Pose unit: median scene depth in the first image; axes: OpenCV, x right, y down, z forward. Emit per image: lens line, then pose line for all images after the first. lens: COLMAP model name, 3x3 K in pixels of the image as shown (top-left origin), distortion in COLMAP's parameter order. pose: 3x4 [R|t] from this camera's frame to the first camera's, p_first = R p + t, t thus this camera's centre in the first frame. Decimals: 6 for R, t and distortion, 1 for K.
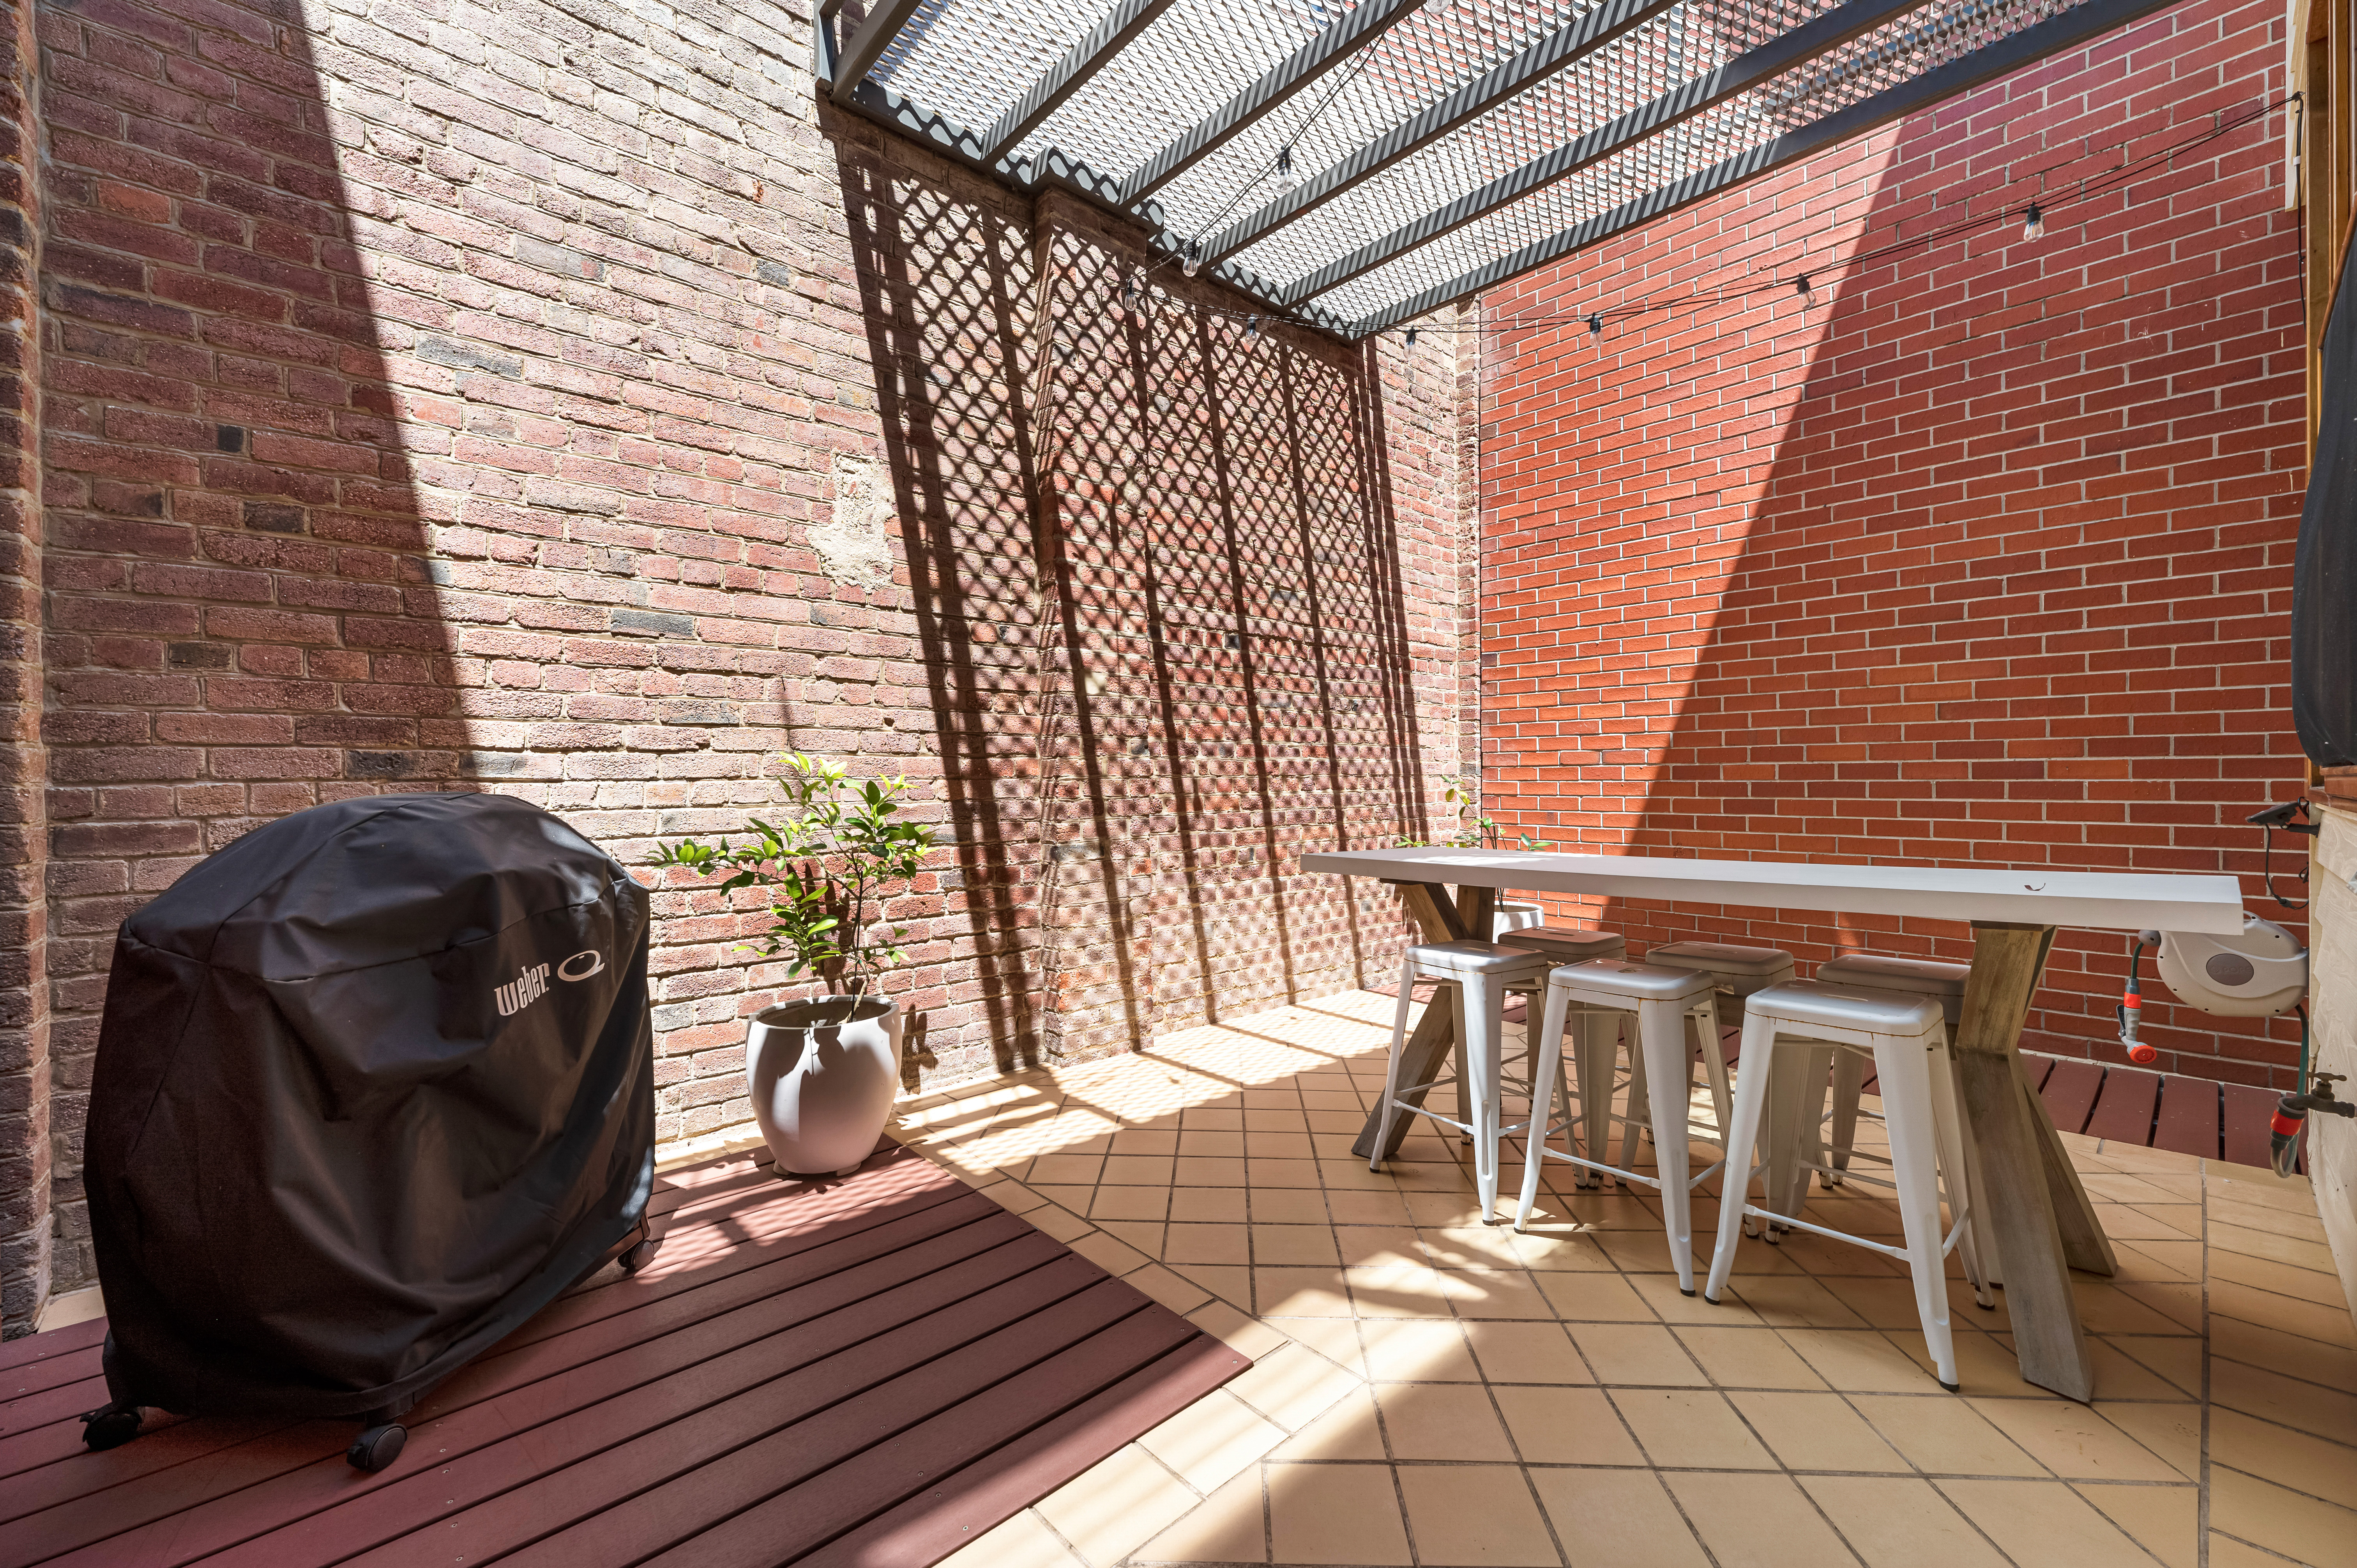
lens RADIAL K [[951.5, 0, 1156.1], [0, 951.5, 780.9], [0, 0, 1]] dist [0.003726, -0.000777]
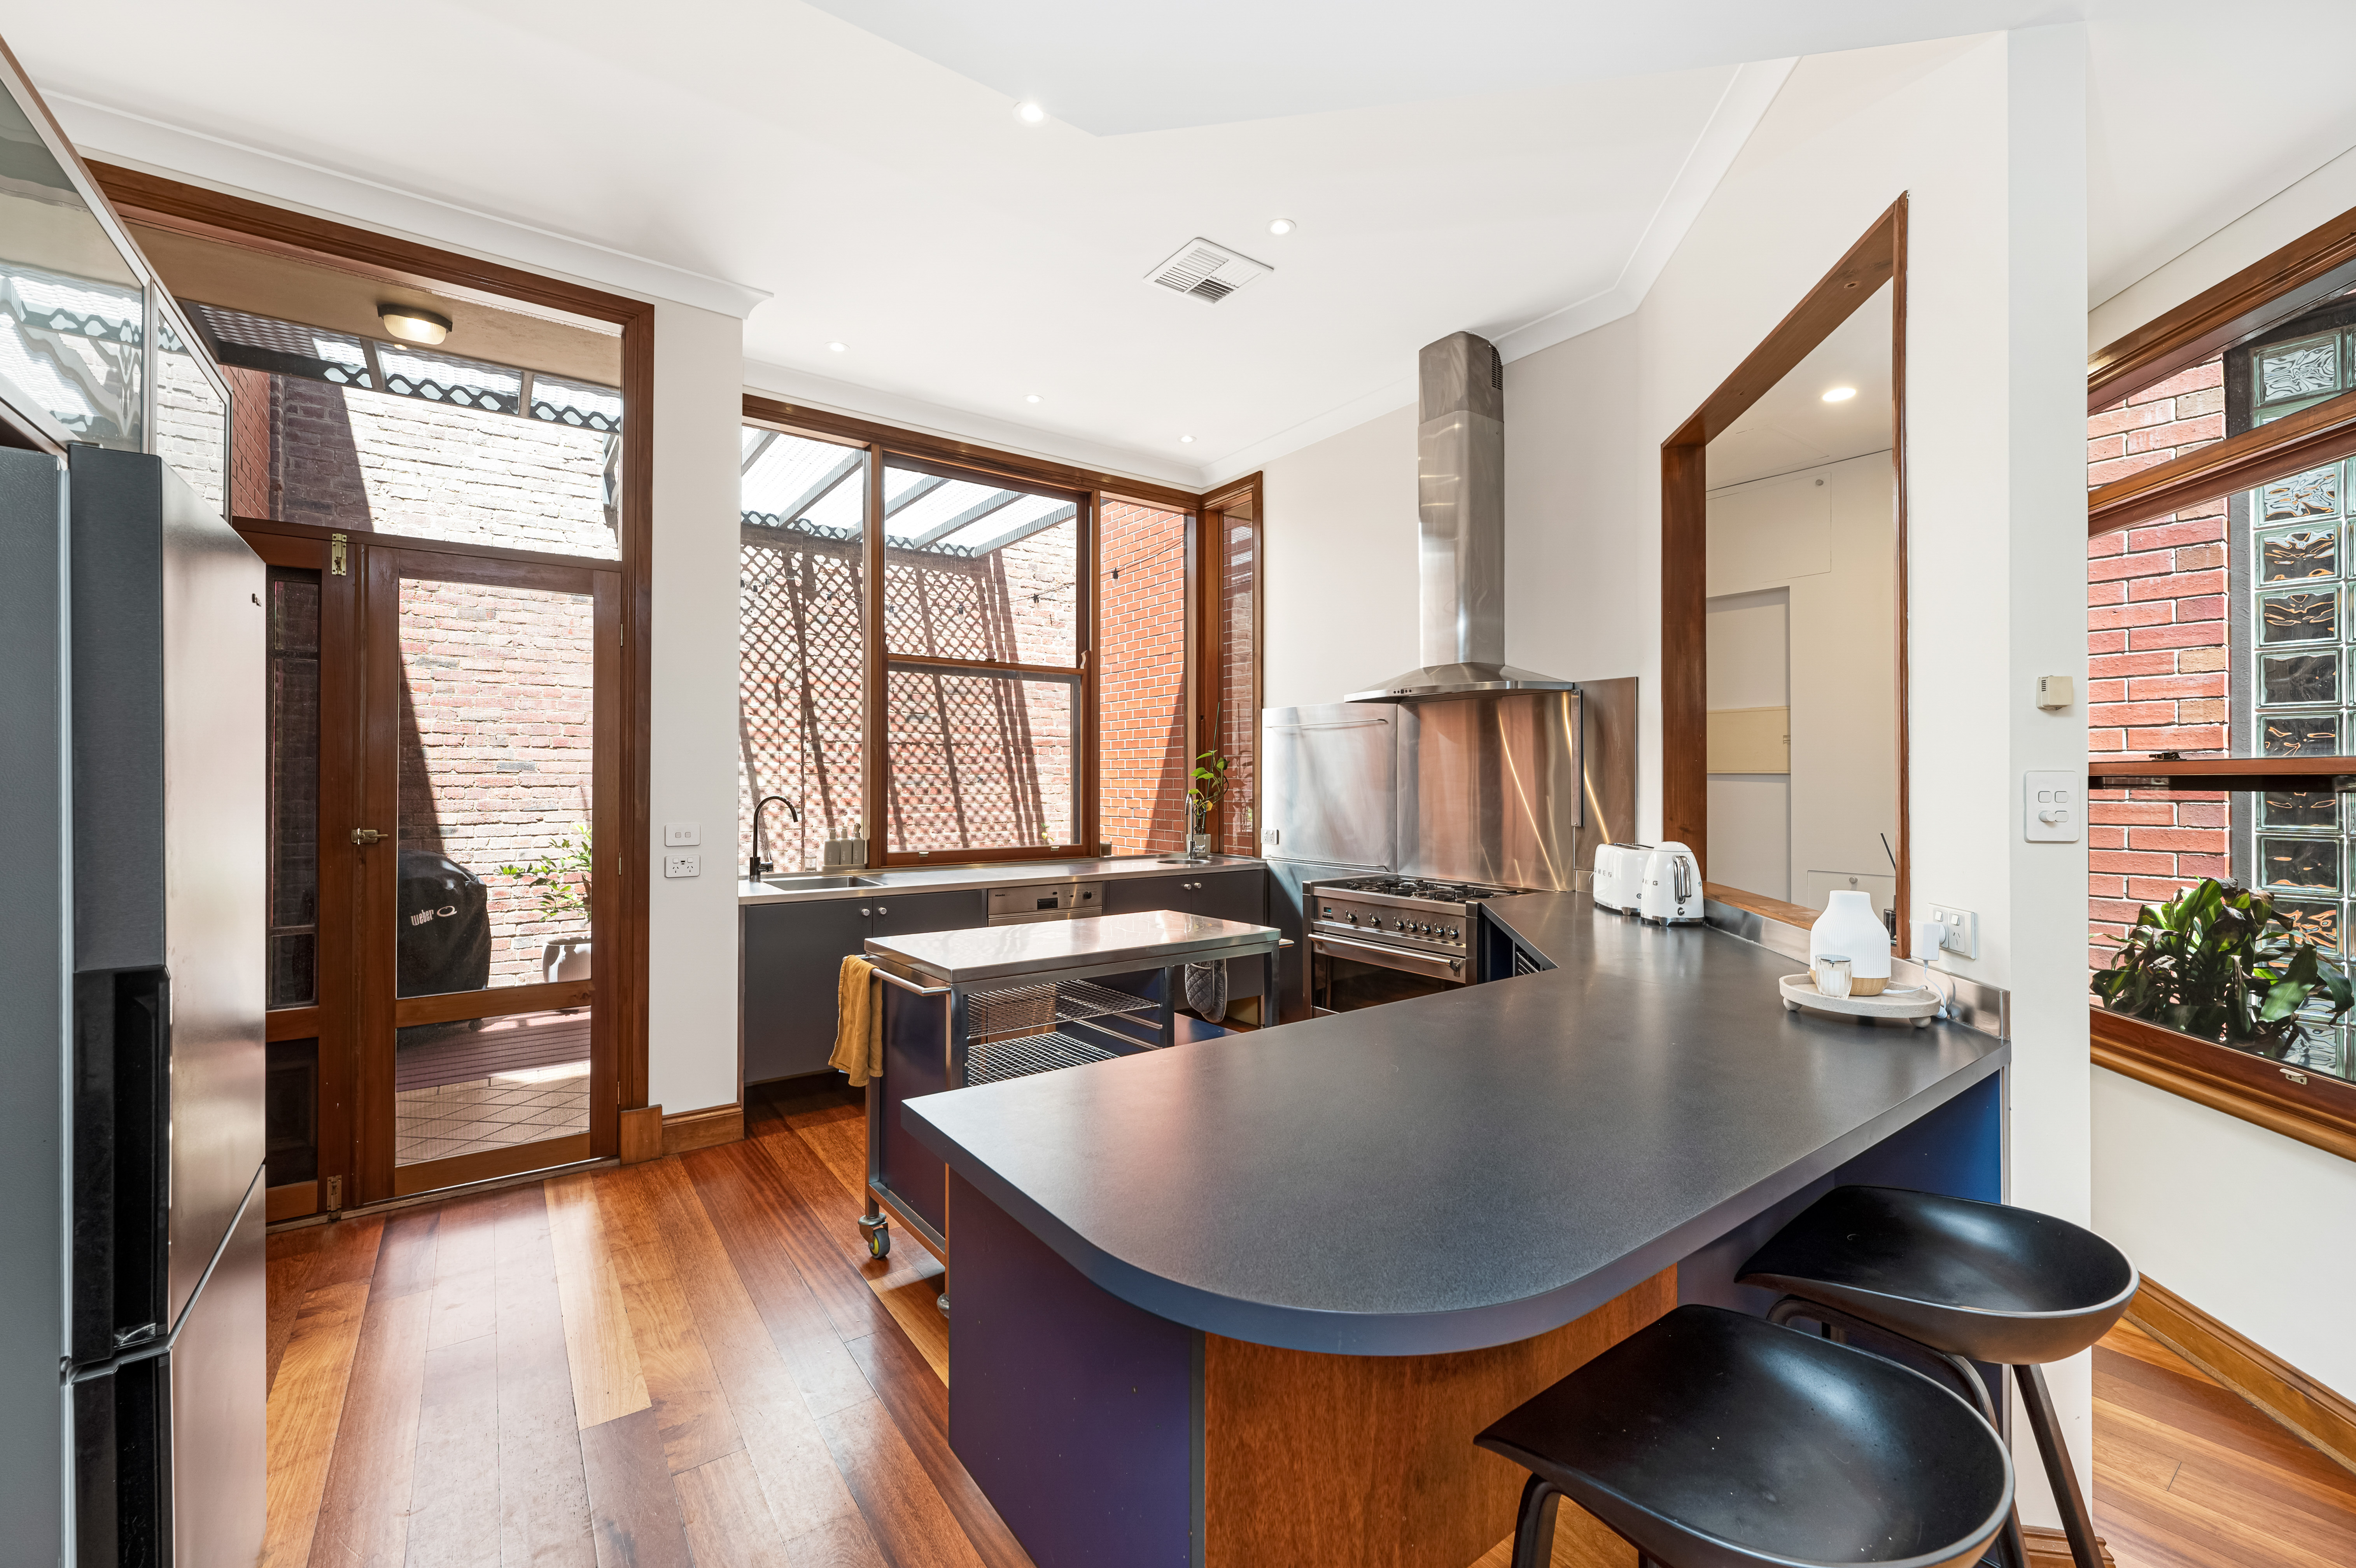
lens RADIAL K [[951.1, 0, 1119.8], [0, 951.1, 776.2], [0, 0, 1]] dist [0.003726, -0.000777]
pose [[0.988273, 0.006792, -0.152548, 0.893876], [-0.007063, 0.999974, -0.001235, -0.107754], [0.152536, 0.002298, 0.988295, -0.738416]]
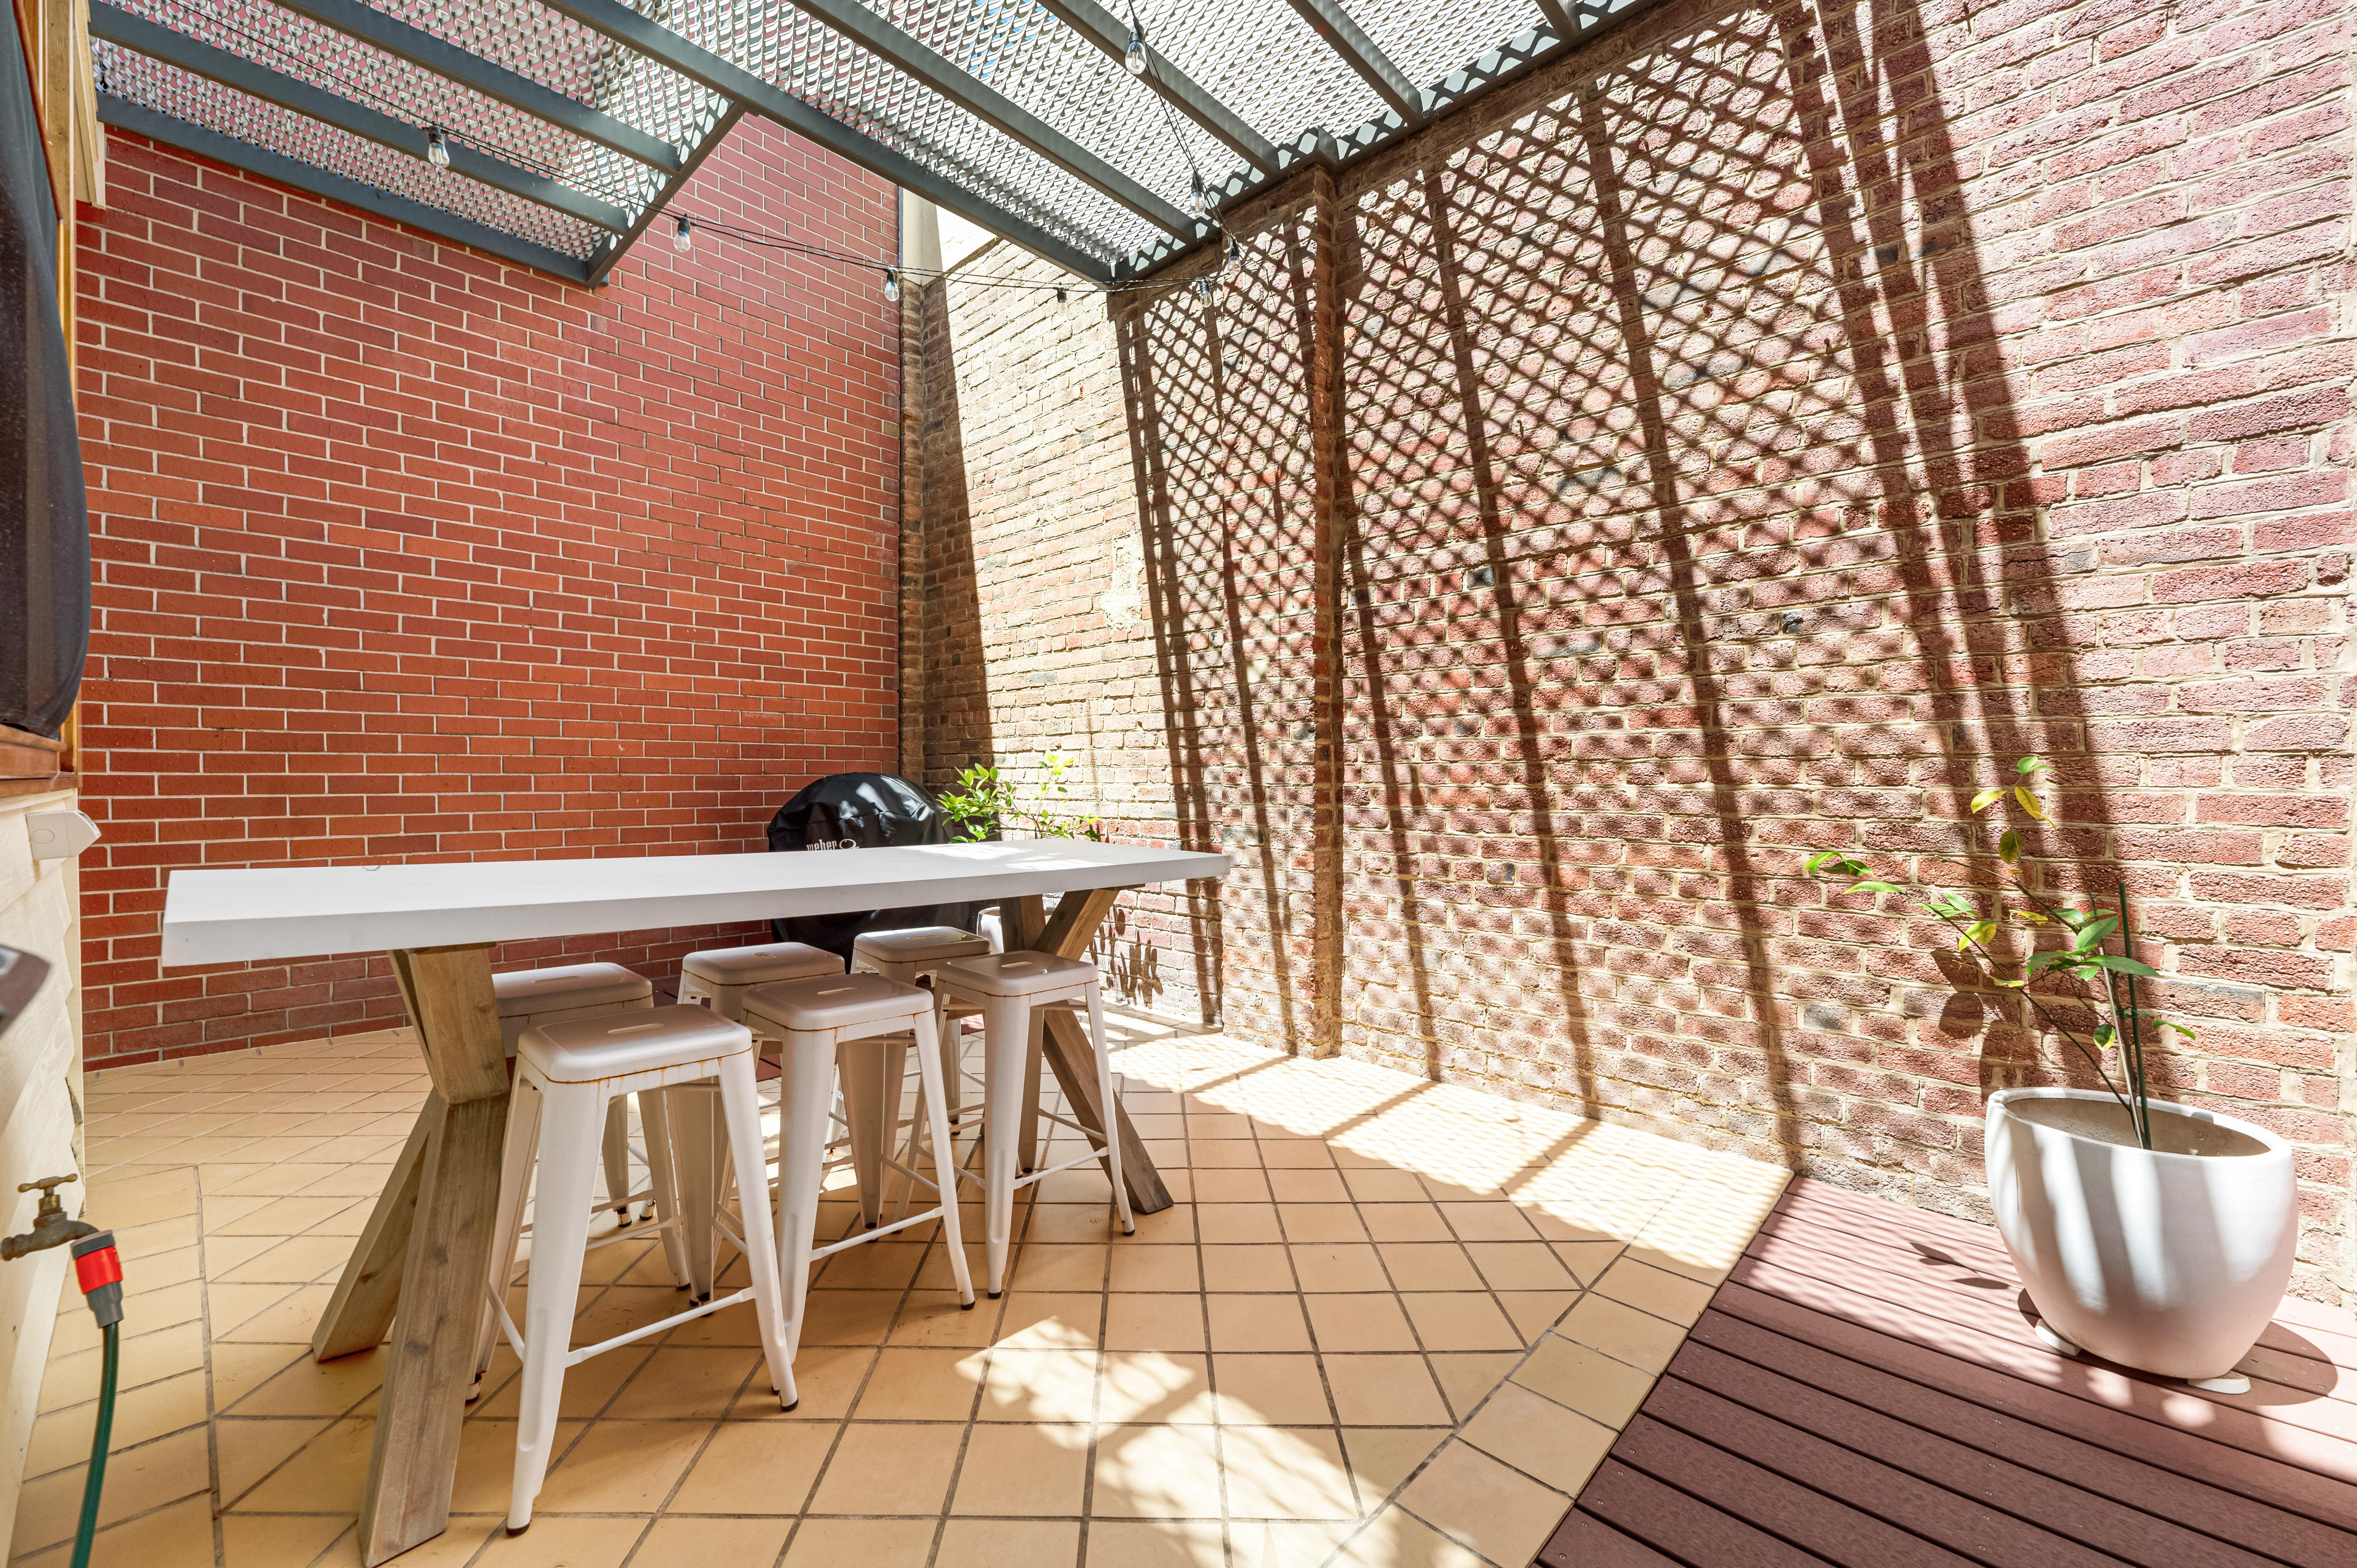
lens RADIAL K [[951.5, 0, 1179.3], [0, 951.5, 785.9], [0, 0, 1]] dist [0.003726, -0.000777]
pose [[0.081515, 0.014856, -0.996561, 0.903769], [-0.003905, 0.999886, 0.014586, 0.003745], [0.996664, 0.002702, 0.081564, 0.807720]]
